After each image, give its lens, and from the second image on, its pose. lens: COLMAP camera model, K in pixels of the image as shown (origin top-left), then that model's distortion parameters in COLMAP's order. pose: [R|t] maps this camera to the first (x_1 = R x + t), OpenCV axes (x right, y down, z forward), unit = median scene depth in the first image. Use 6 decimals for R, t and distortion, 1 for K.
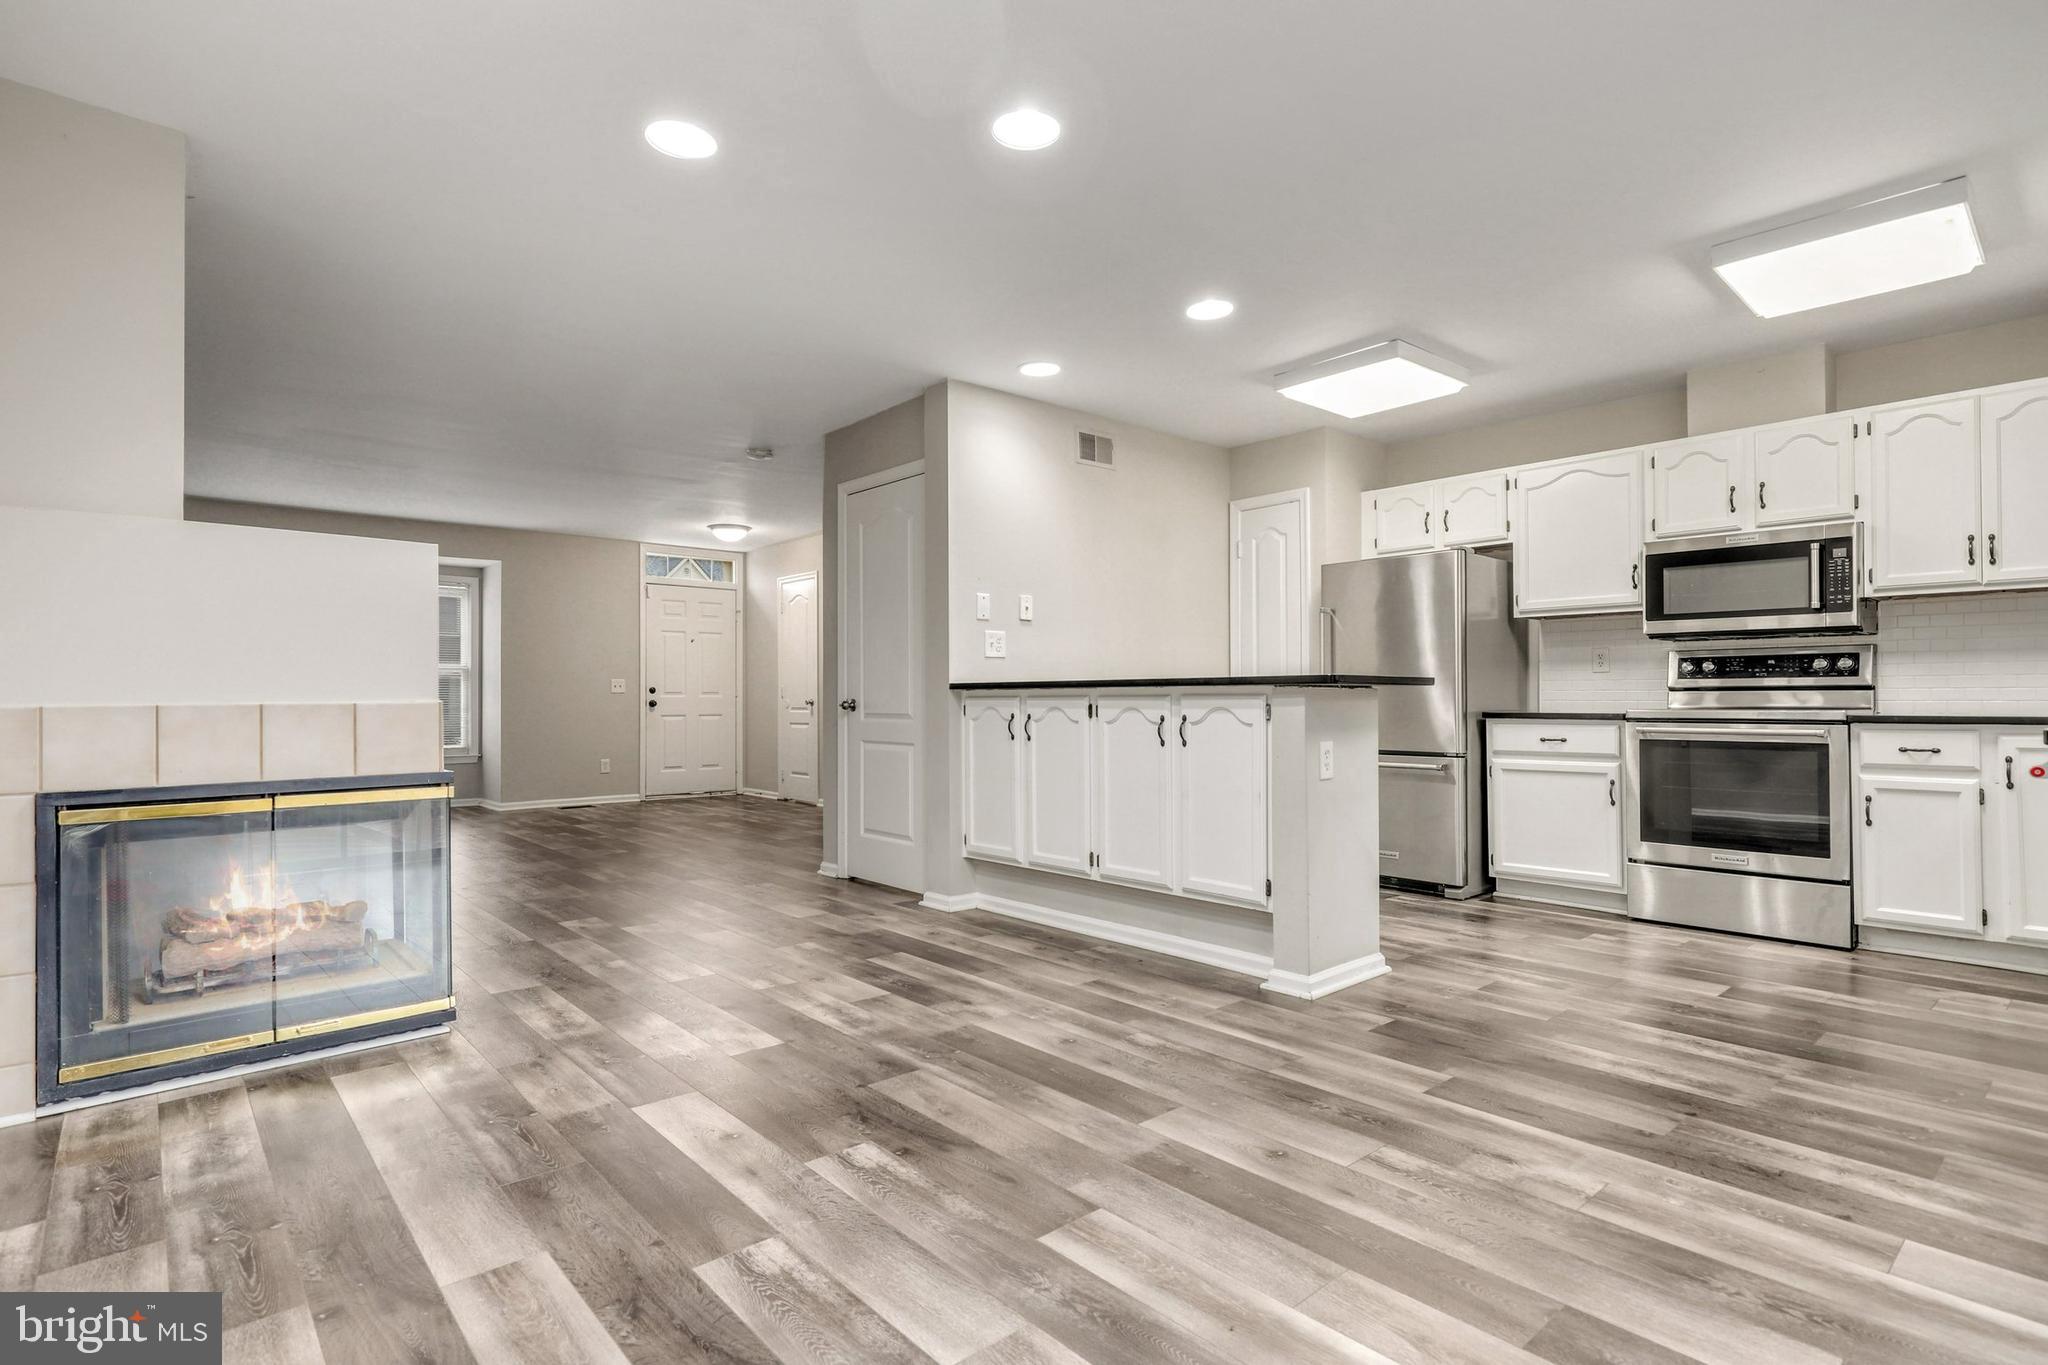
lens RADIAL K [[1009.2, 0, 1019.5], [0, 1009.2, 686.3], [0, 0, 1]] dist [0.001185, -0.000022]
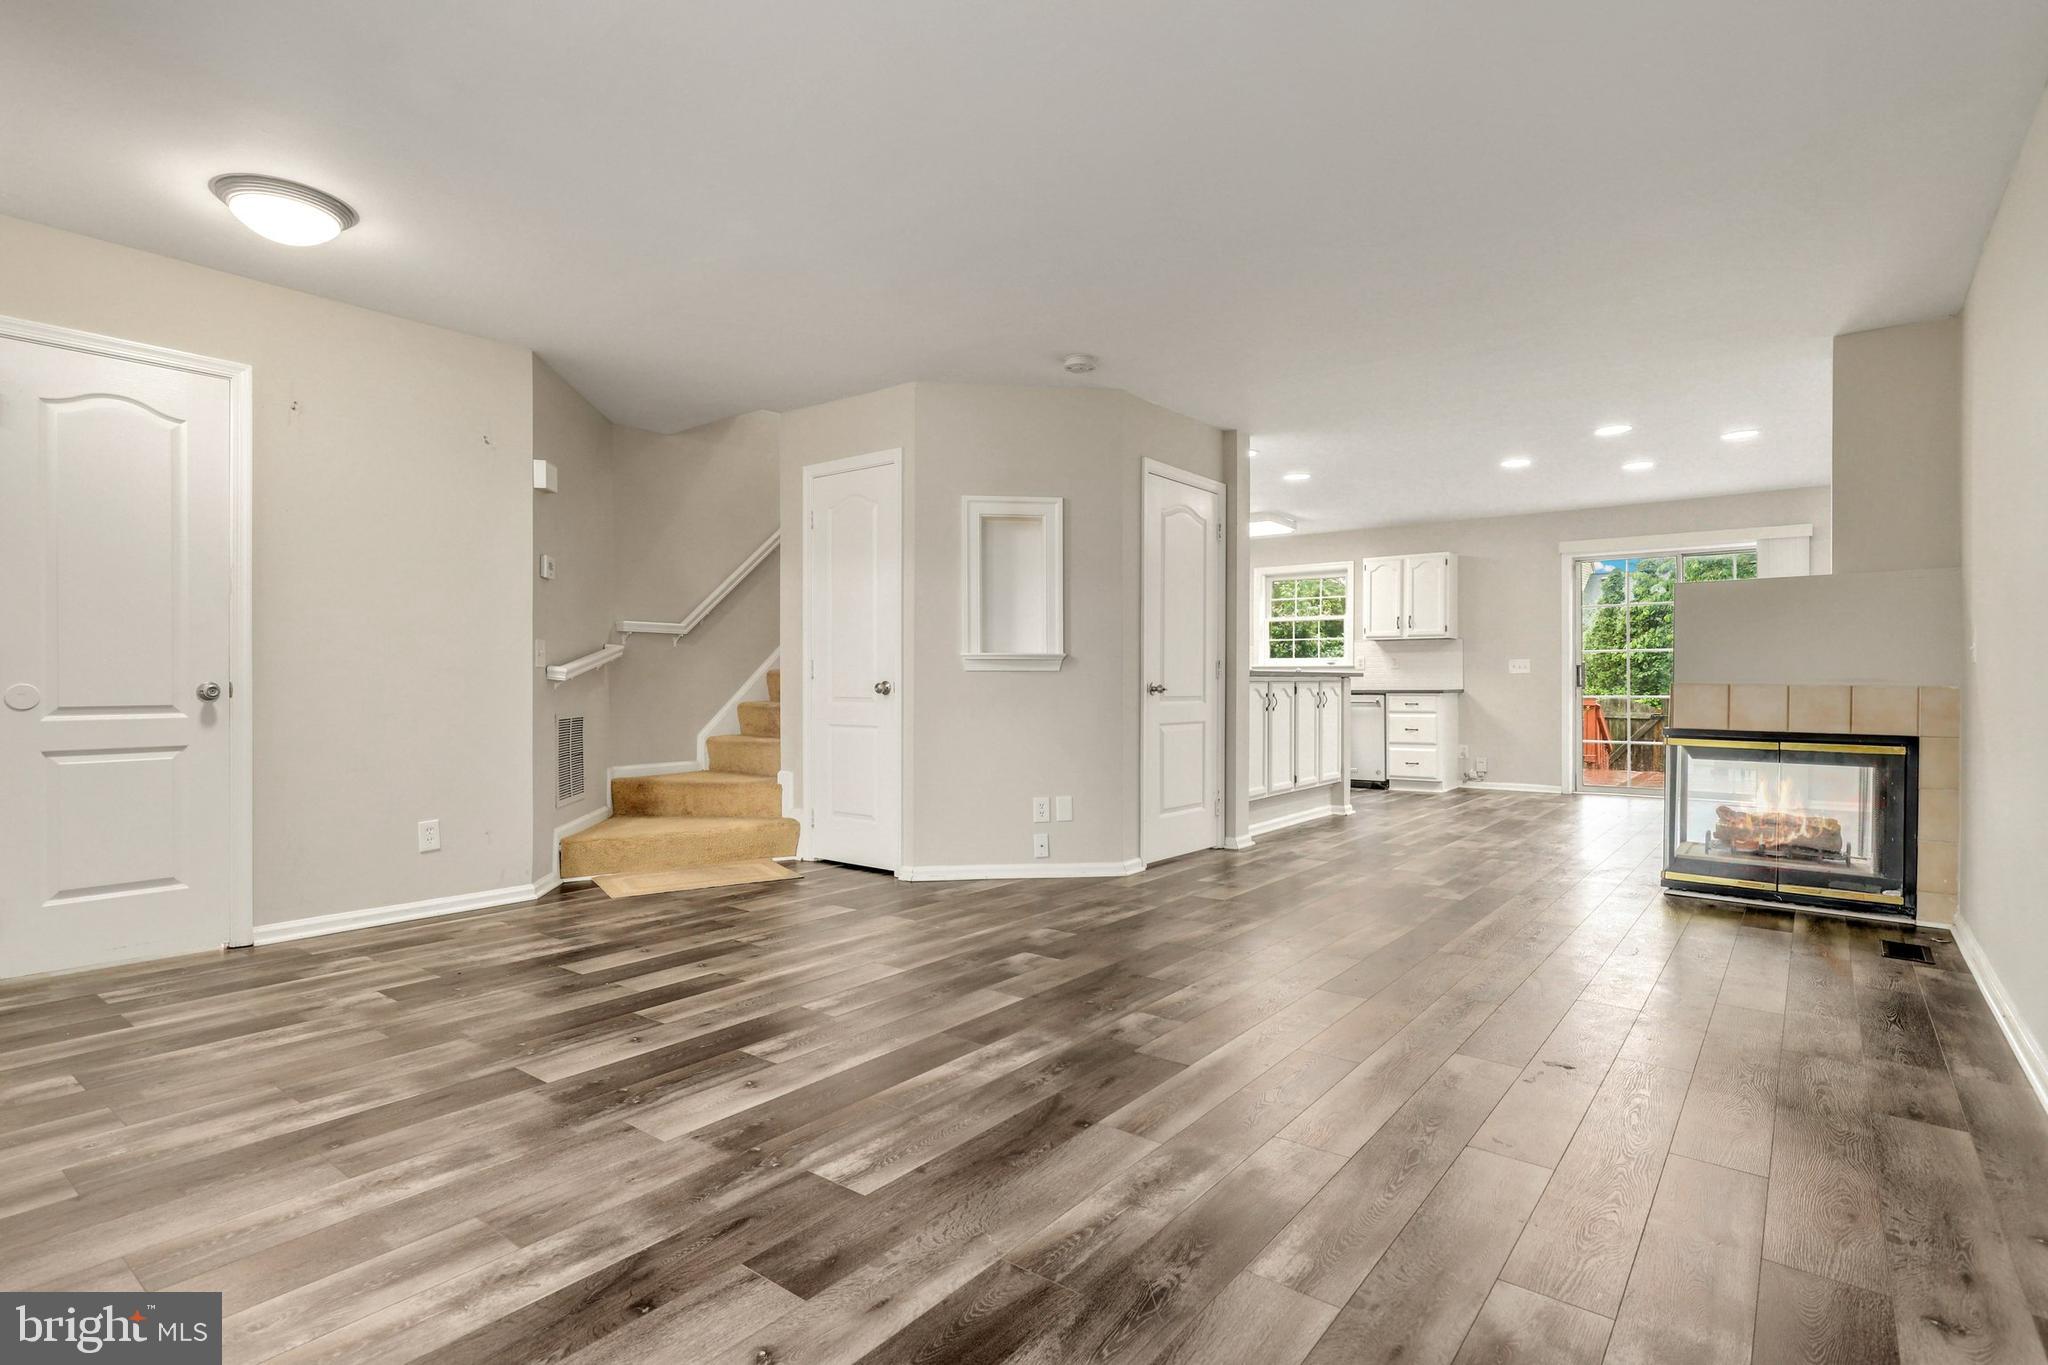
lens RADIAL K [[1029.3, 0, 1019.8], [0, 1029.3, 687.8], [0, 0, 1]] dist [0.004056, -0.000622]
pose [[-0.188577, -0.001968, 0.982056, -1.627486], [-0.010018, 0.999950, 0.000081, 0.026703], [-0.982007, -0.009823, -0.188587, 1.896381]]
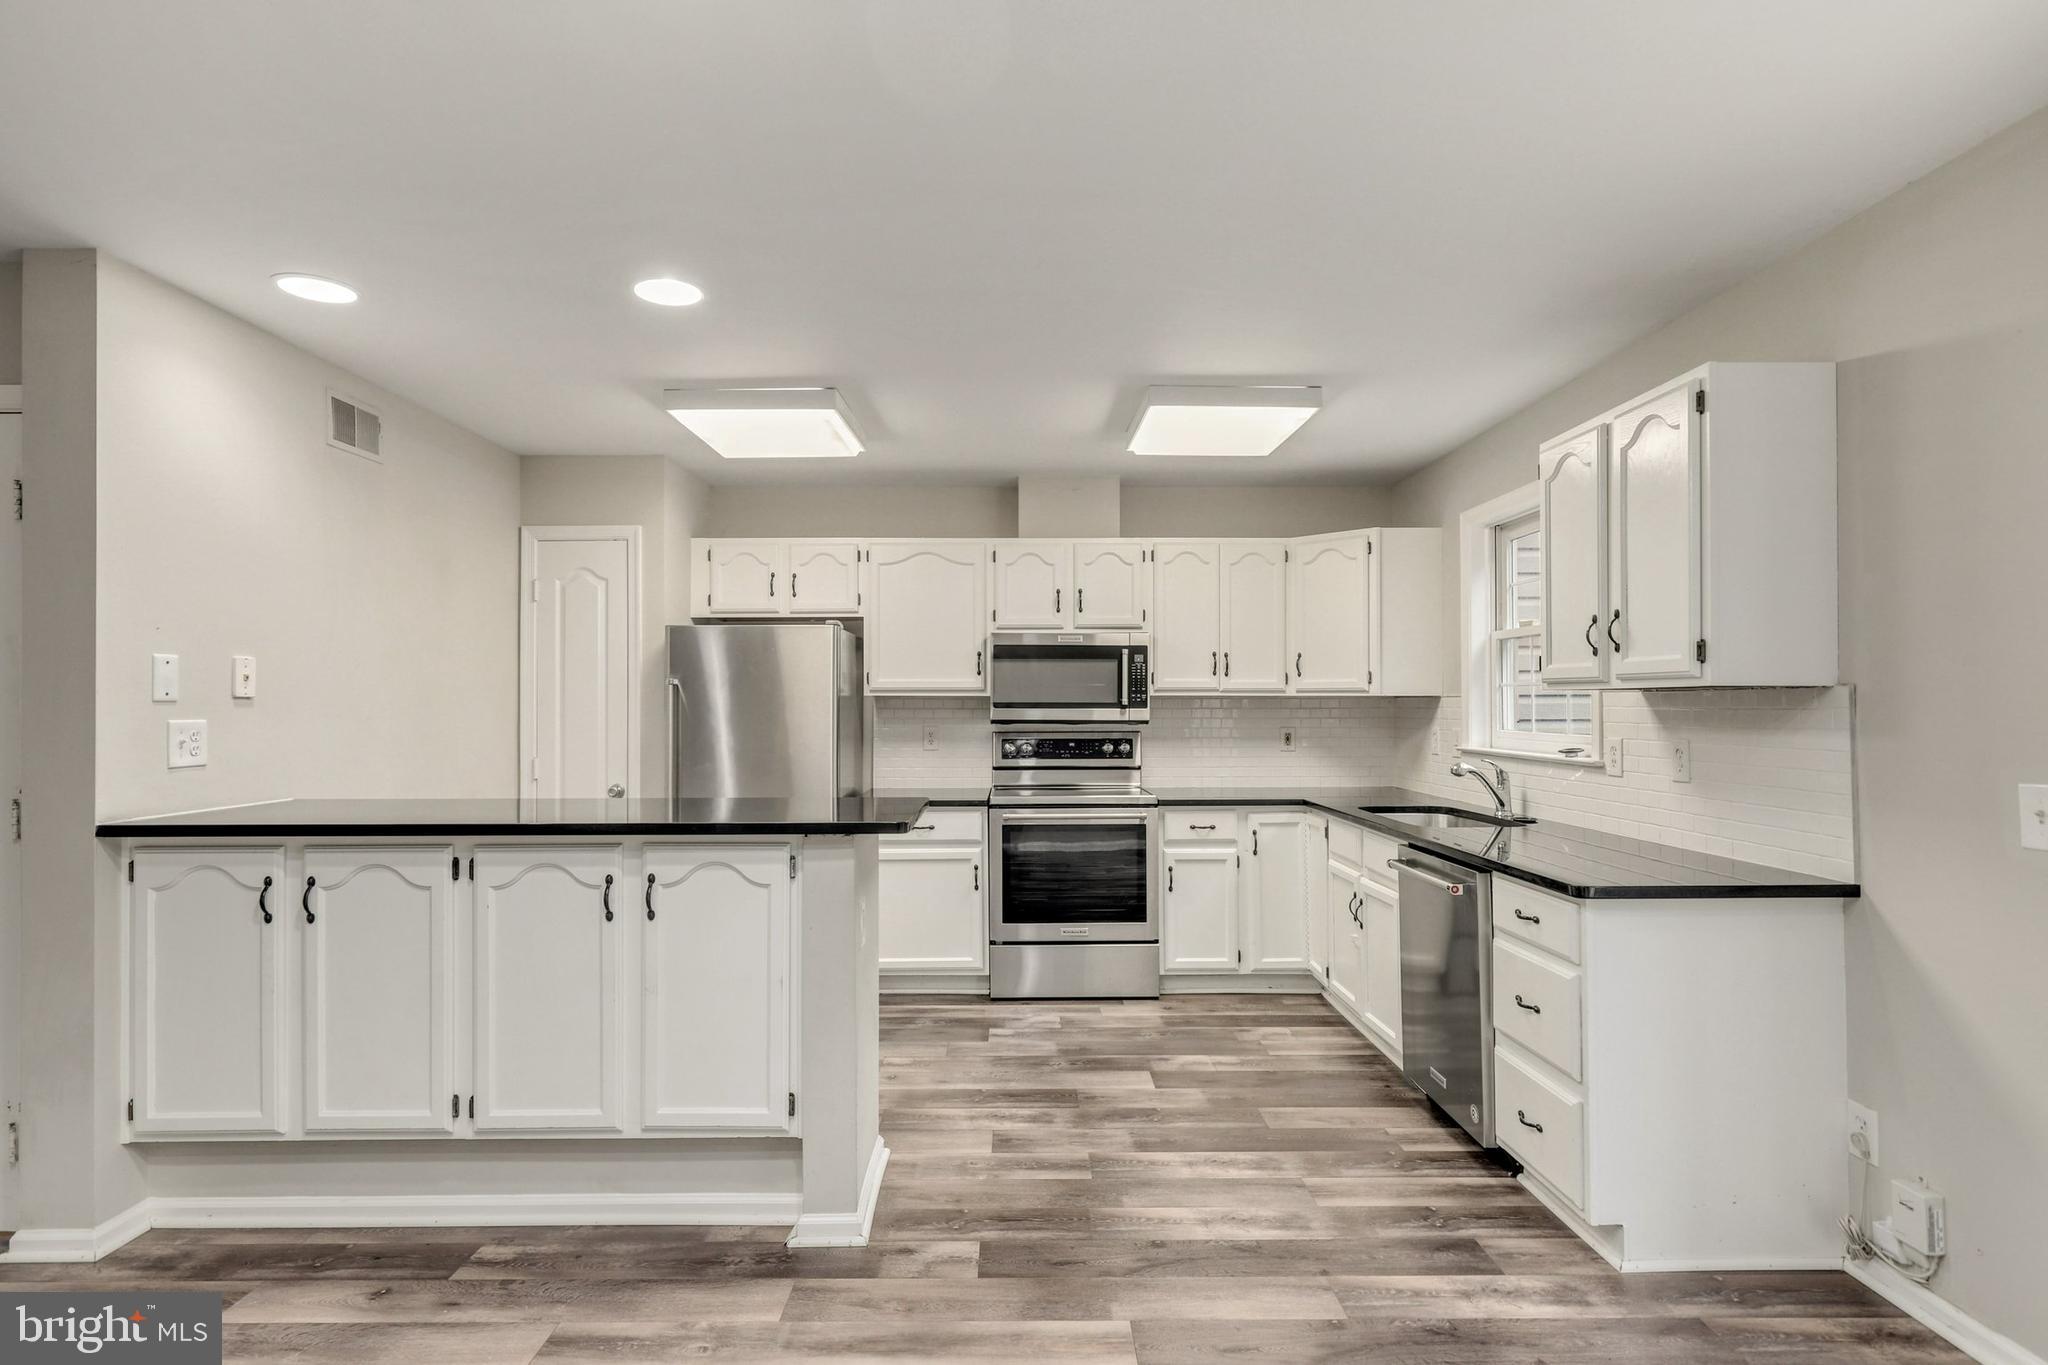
lens RADIAL K [[1013.8, 0, 1018.0], [0, 1013.8, 695.8], [0, 0, 1]] dist [0.000925, -0.000513]
pose [[0.658624, 0.007516, 0.752434, -0.186067], [-0.008594, 0.999960, -0.002466, -0.090380], [-0.752423, -0.004843, 0.658662, 0.349082]]
